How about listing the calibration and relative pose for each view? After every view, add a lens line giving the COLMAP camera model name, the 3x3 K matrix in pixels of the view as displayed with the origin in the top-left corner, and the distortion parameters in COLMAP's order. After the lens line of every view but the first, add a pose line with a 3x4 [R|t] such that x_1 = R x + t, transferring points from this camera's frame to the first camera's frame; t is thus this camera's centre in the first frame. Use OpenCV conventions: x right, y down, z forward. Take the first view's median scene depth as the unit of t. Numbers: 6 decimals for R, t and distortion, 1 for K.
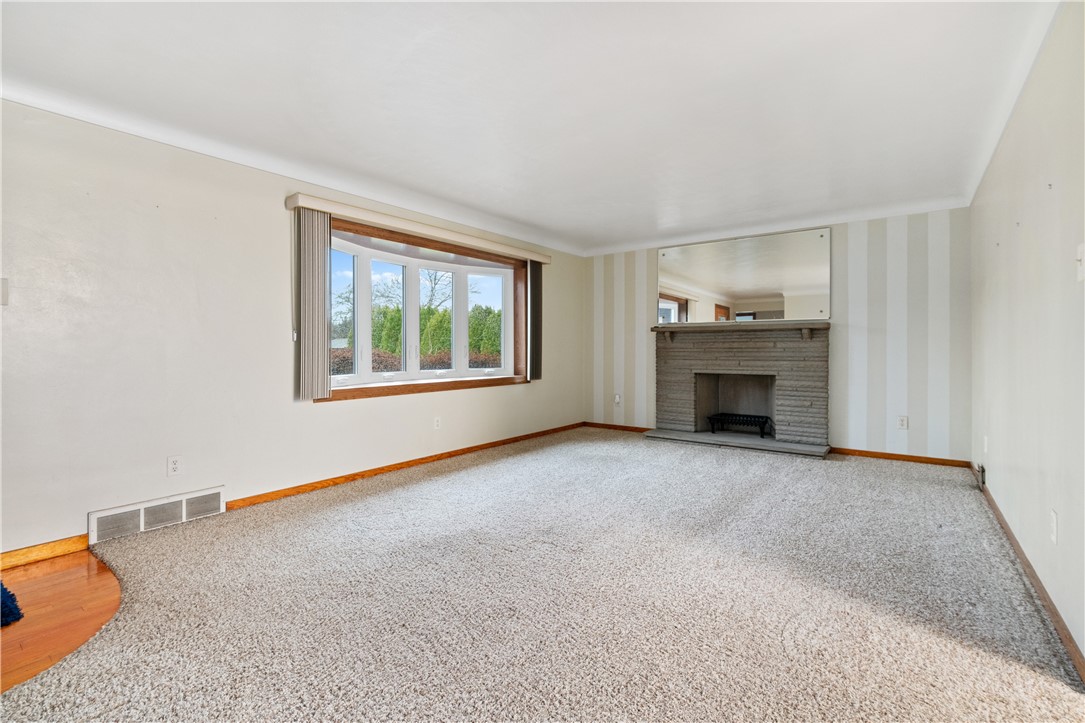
lens RADIAL K [[492.1, 0, 543.0], [0, 492.1, 349.3], [0, 0, 1]] dist [0.001791, 0.001532]
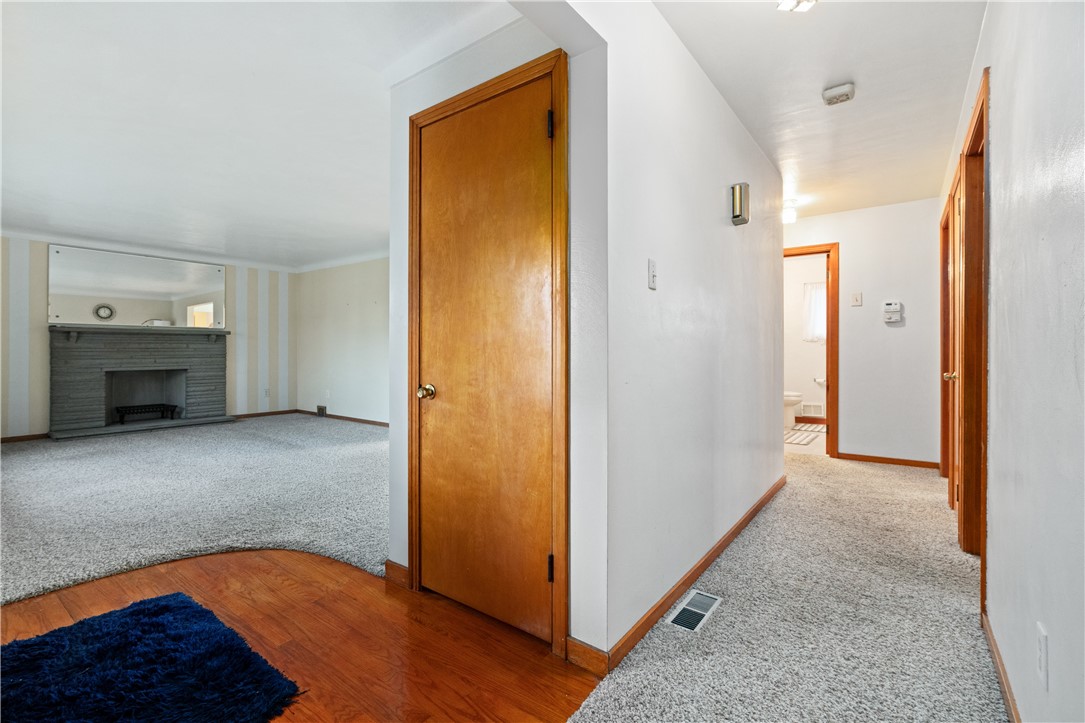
lens RADIAL K [[492.1, 0, 543.0], [0, 492.1, 349.3], [0, 0, 1]] dist [0.001791, 0.001532]
pose [[0.012631, 0.000770, 0.999920, -0.784023], [-0.000948, 0.999999, -0.000758, -0.000027], [-0.999920, -0.000938, 0.012632, 0.031635]]
